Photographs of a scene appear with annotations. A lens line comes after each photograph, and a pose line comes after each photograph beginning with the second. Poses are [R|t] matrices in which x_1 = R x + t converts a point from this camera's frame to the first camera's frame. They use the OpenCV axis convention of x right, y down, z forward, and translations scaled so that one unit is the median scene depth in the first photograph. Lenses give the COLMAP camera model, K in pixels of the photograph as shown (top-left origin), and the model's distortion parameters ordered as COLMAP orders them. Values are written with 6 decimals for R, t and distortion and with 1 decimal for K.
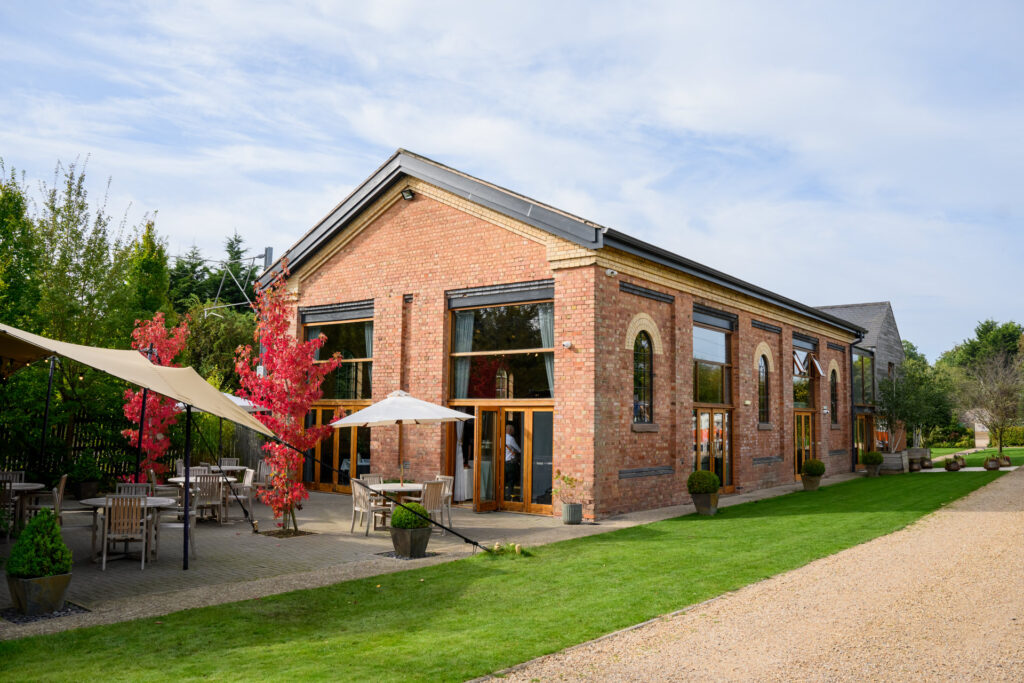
lens RADIAL K [[827.8, 0, 511.0], [0, 827.8, 331.8], [0, 0, 1]] dist [-0.089837, 0.016758]
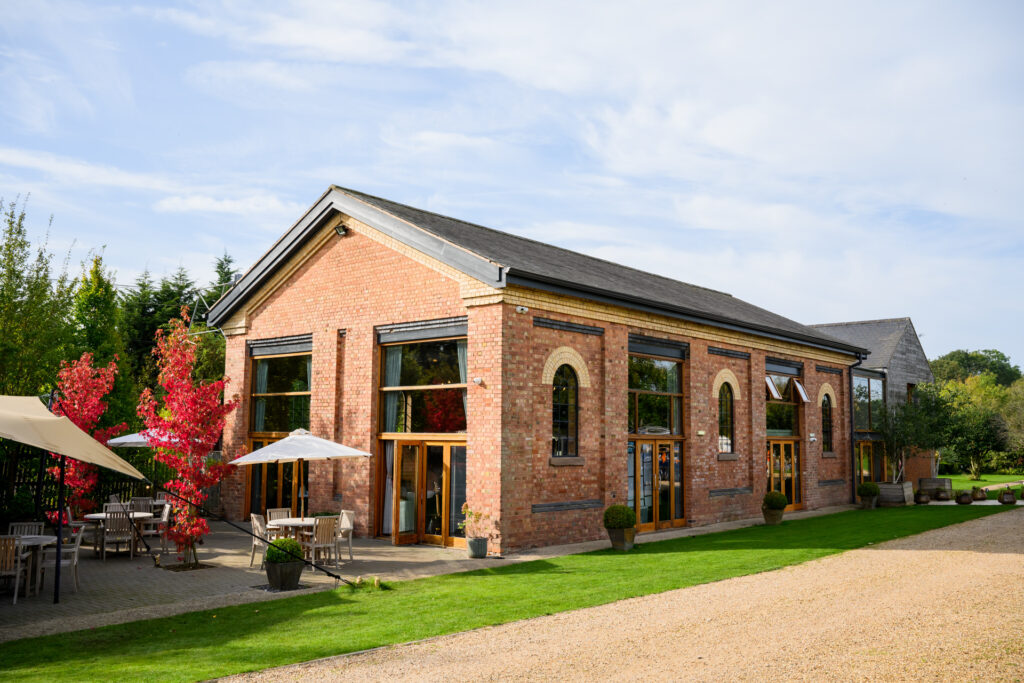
lens RADIAL K [[907.5, 0, 516.5], [0, 907.5, 340.4], [0, 0, 1]] dist [-0.015159, 0.045425]
pose [[0.997790, -0.010886, -0.065550, 0.166202], [0.010910, 0.999940, 0.000013, -0.029853], [0.065546, -0.000728, 0.997849, -0.100021]]
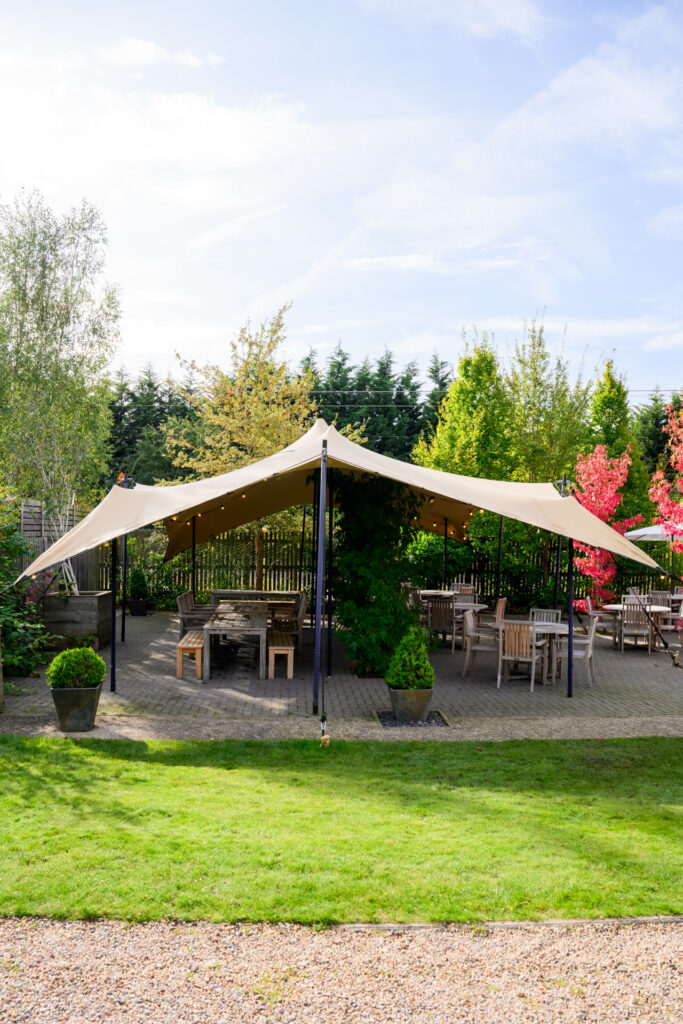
lens RADIAL K [[758.4, 0, 343.4], [0, 758.4, 537.0], [0, 0, 1]] dist [-0.110290, 0.000822]
pose [[0.651117, -0.003090, -0.758971, 0.066745], [0.074187, 0.995462, 0.059592, 0.010321], [0.755343, -0.095107, 0.648391, 0.111679]]
